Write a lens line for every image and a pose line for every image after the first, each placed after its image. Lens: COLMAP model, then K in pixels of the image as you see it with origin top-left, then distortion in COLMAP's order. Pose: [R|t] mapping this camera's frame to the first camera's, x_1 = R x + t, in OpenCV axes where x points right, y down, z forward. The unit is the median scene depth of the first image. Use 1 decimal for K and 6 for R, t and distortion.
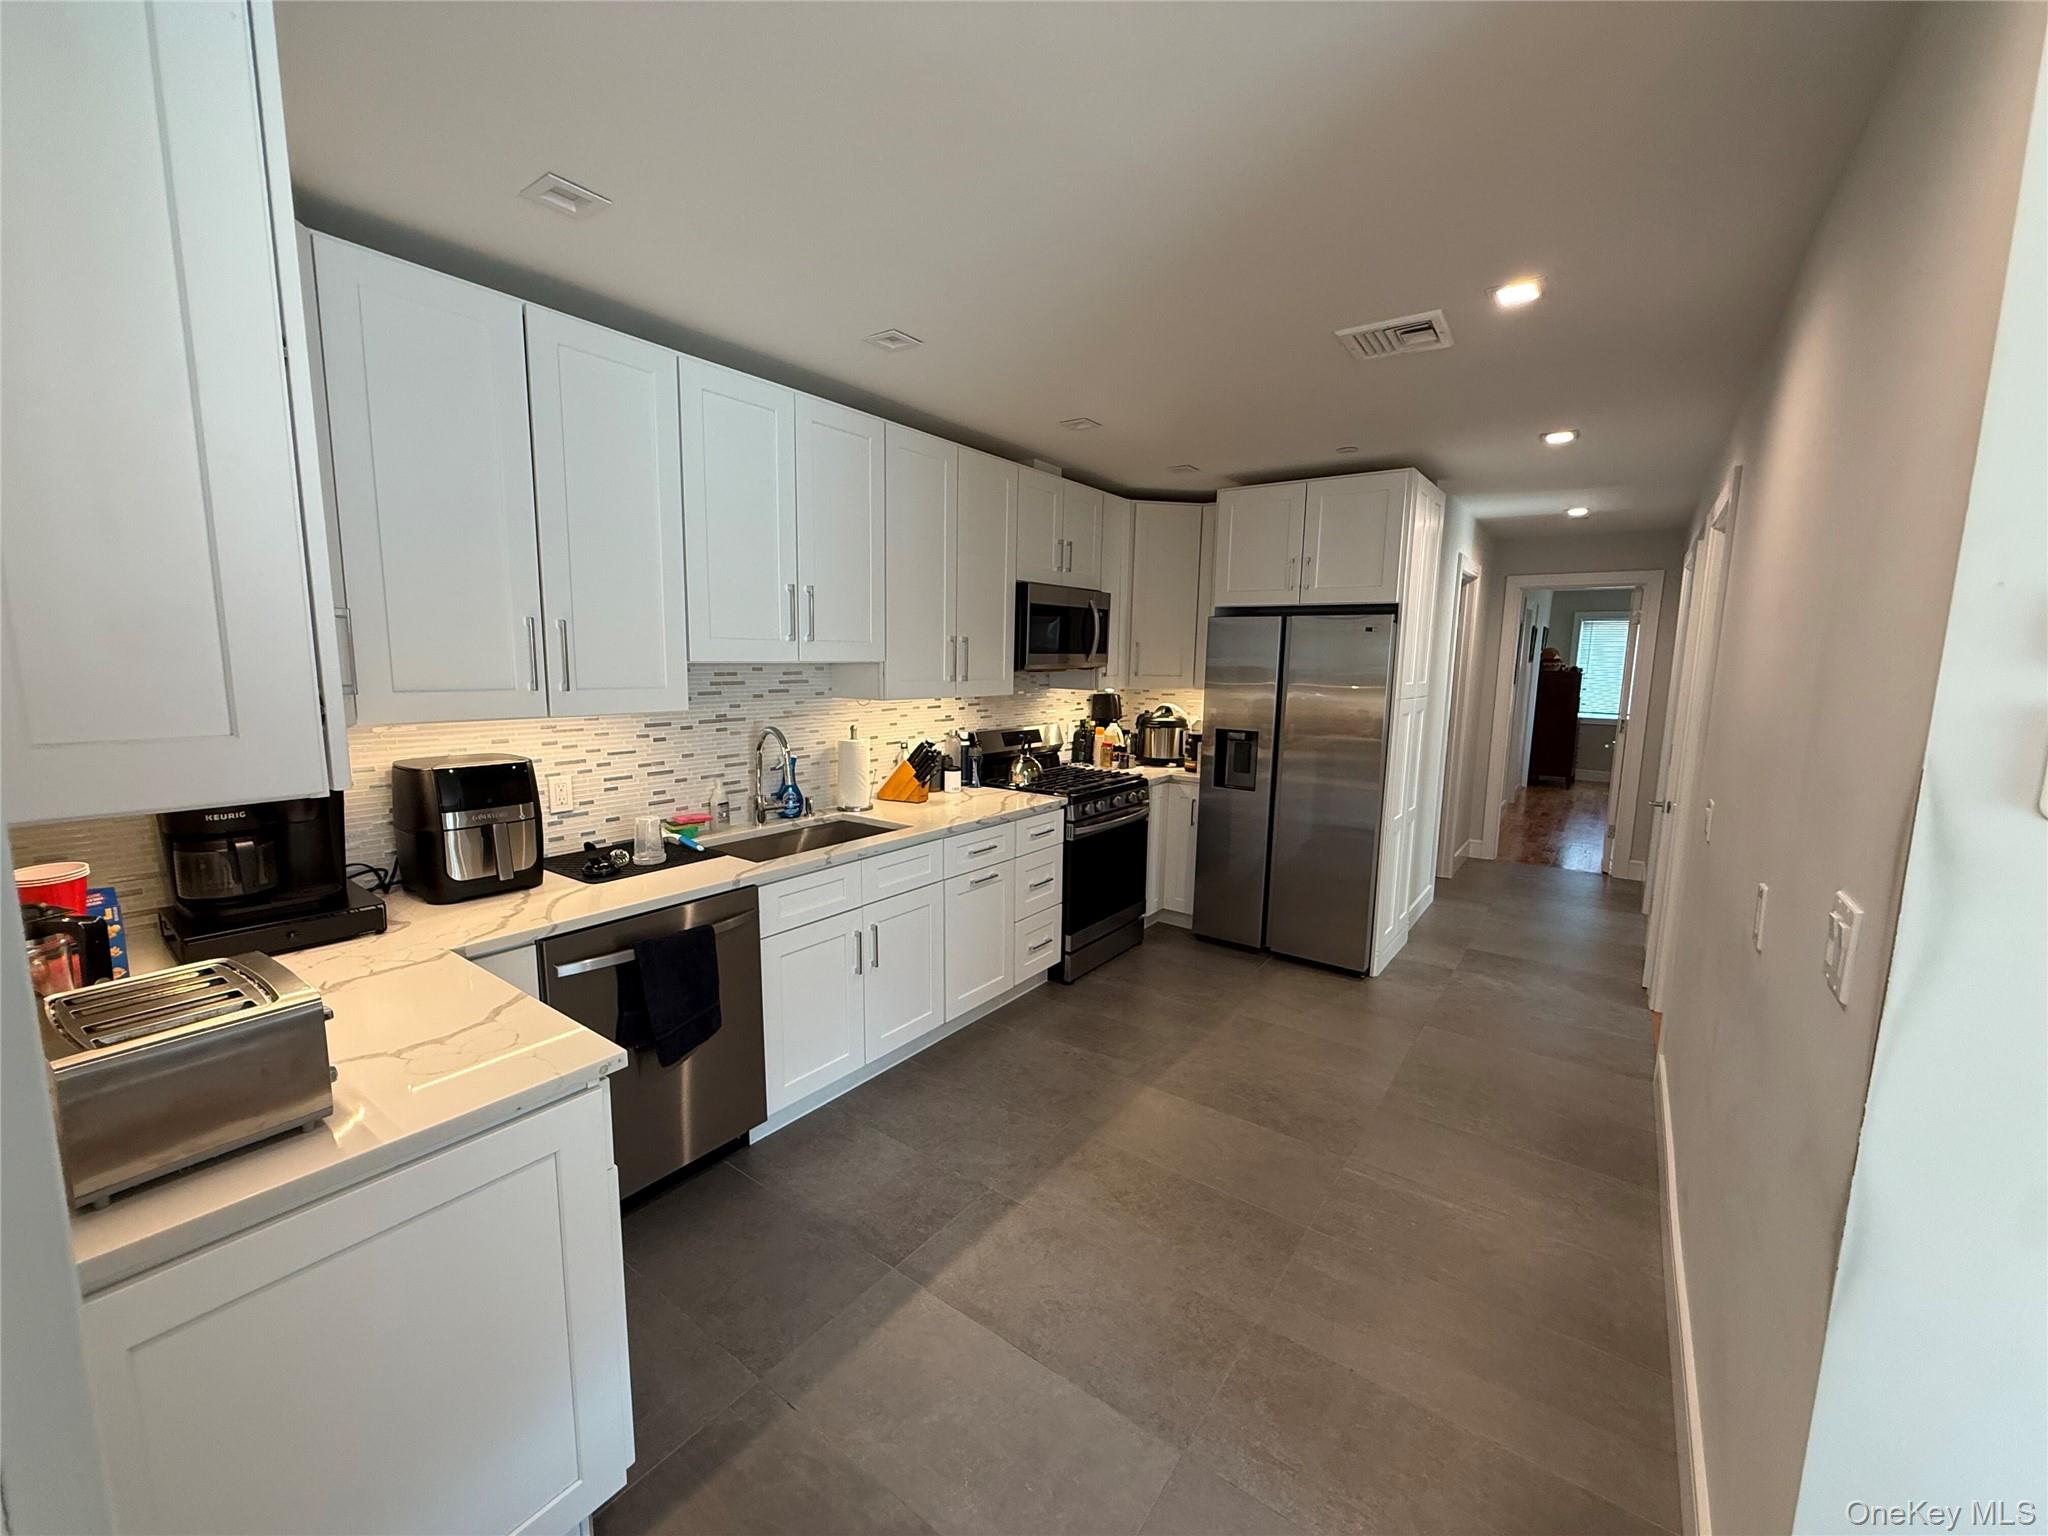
lens RADIAL K [[816.8, 0, 1024.0], [0, 816.8, 768.0], [0, 0, 1]] dist [-0.000516, 0.000351]
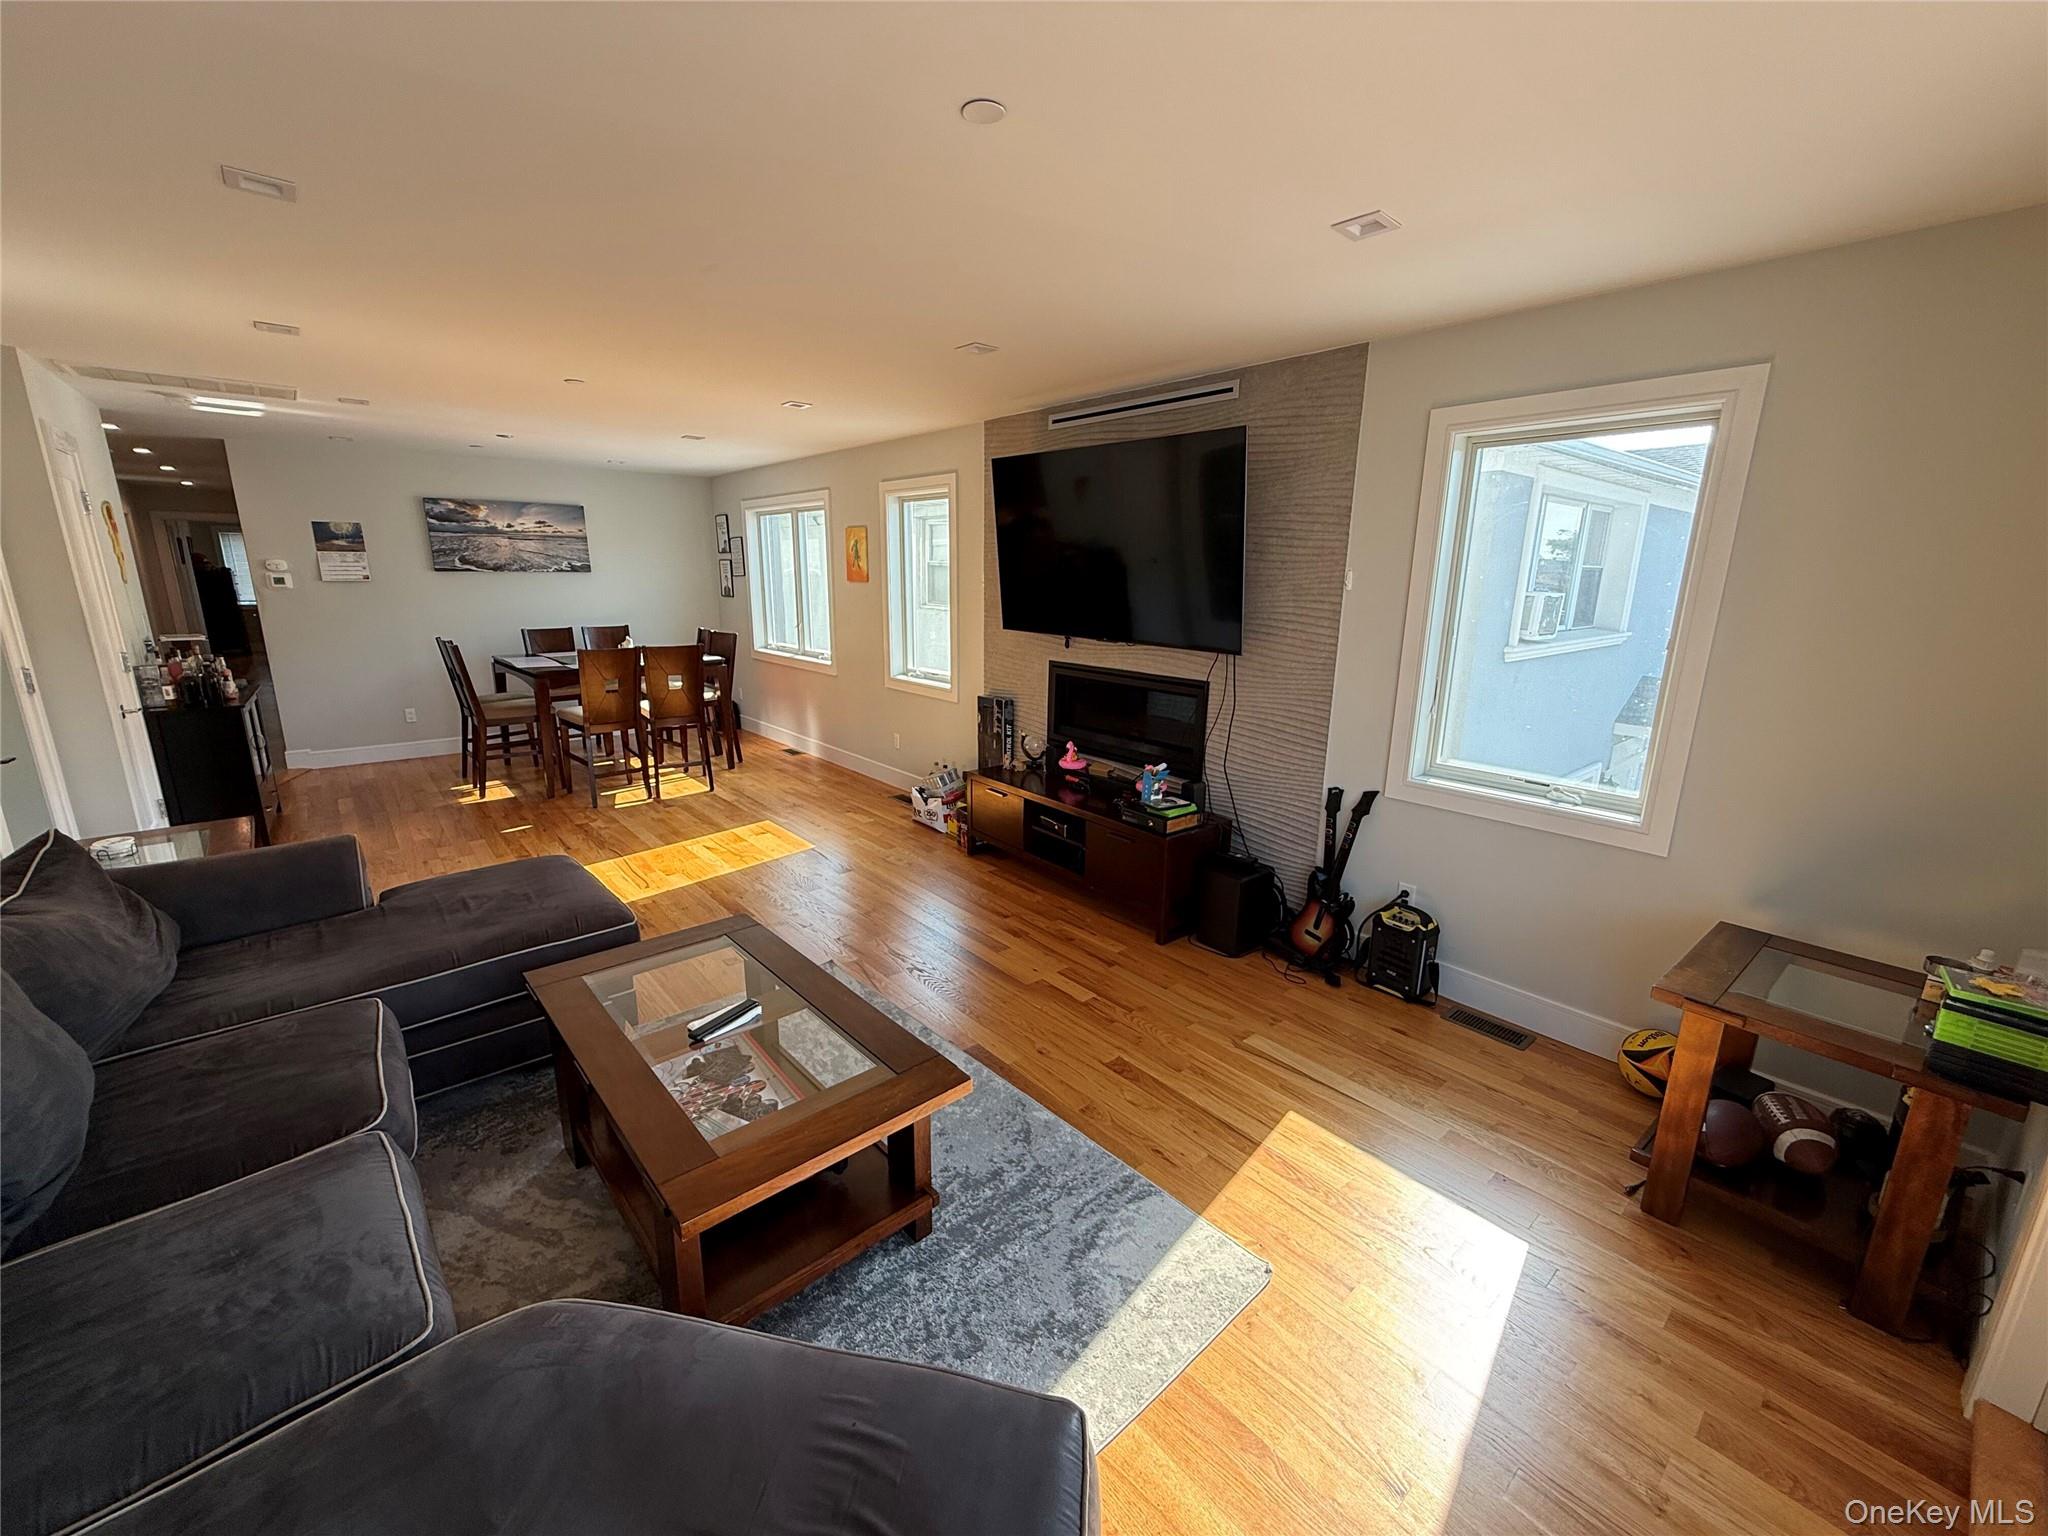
lens RADIAL K [[816.8, 0, 1024.0], [0, 816.8, 768.0], [0, 0, 1]] dist [-0.000516, 0.000351]
pose [[0.226694, -0.248557, 0.941716, -0.496925], [0.126398, 0.966219, 0.224597, 0.076861], [-0.965730, 0.068116, 0.250453, -0.776780]]
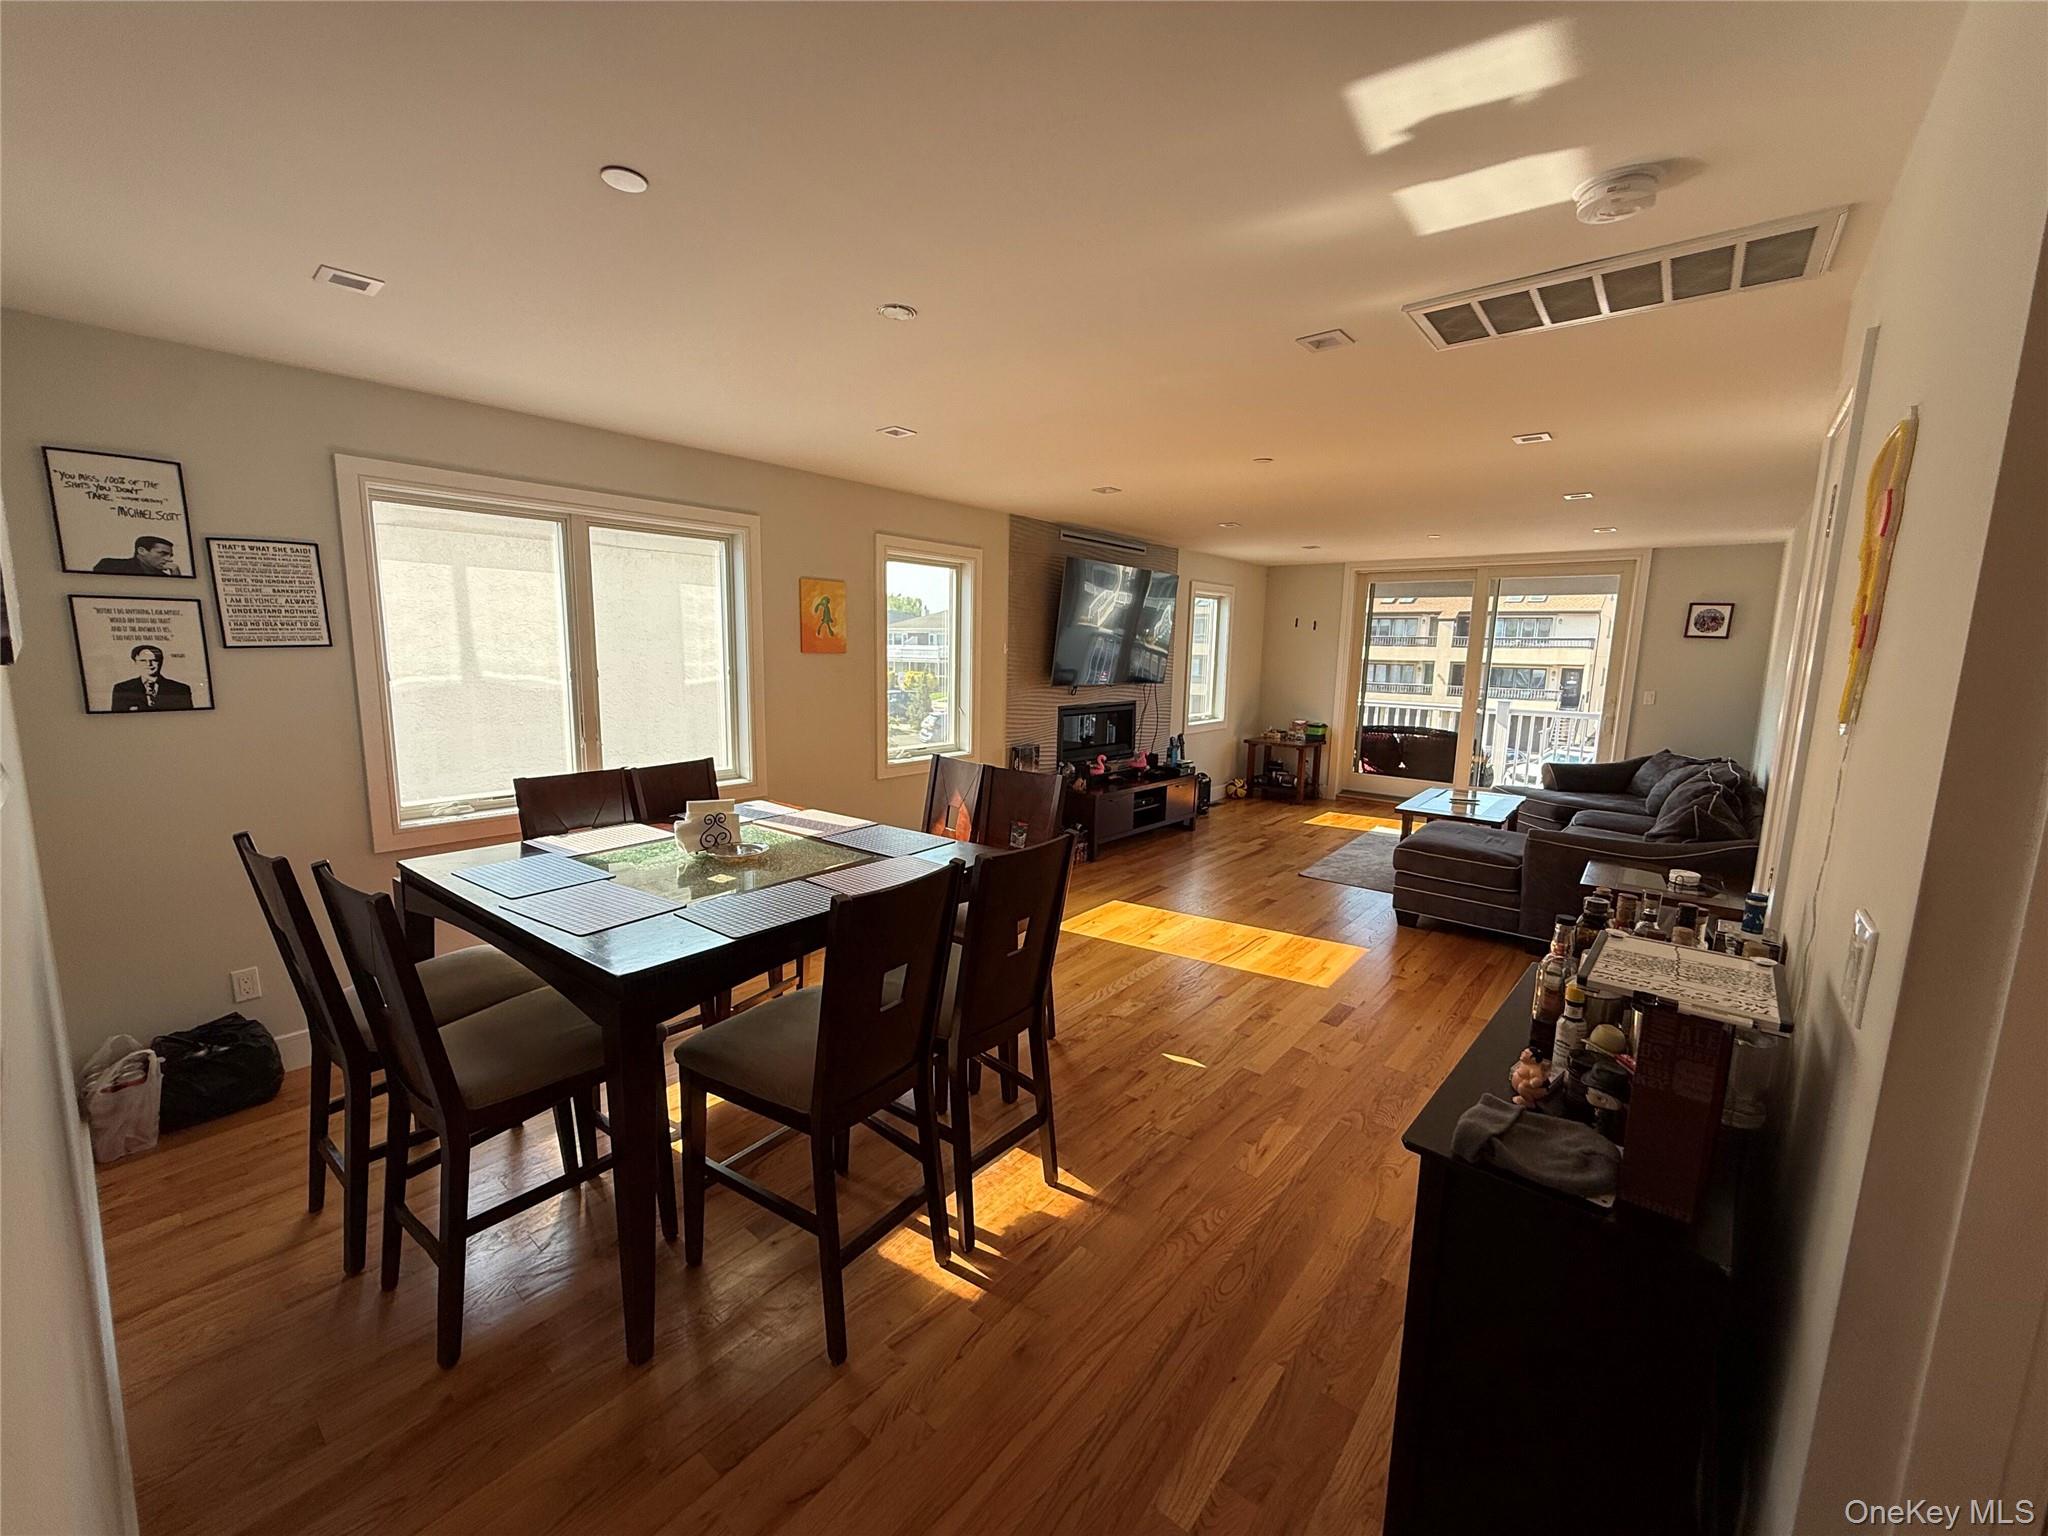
lens RADIAL K [[816.8, 0, 1024.0], [0, 816.8, 768.0], [0, 0, 1]] dist [-0.000516, 0.000351]
pose [[-0.997616, -0.047563, 0.050010, 0.496632], [-0.031348, 0.957829, 0.285625, -0.110657], [-0.061486, 0.283376, -0.957036, 0.788278]]
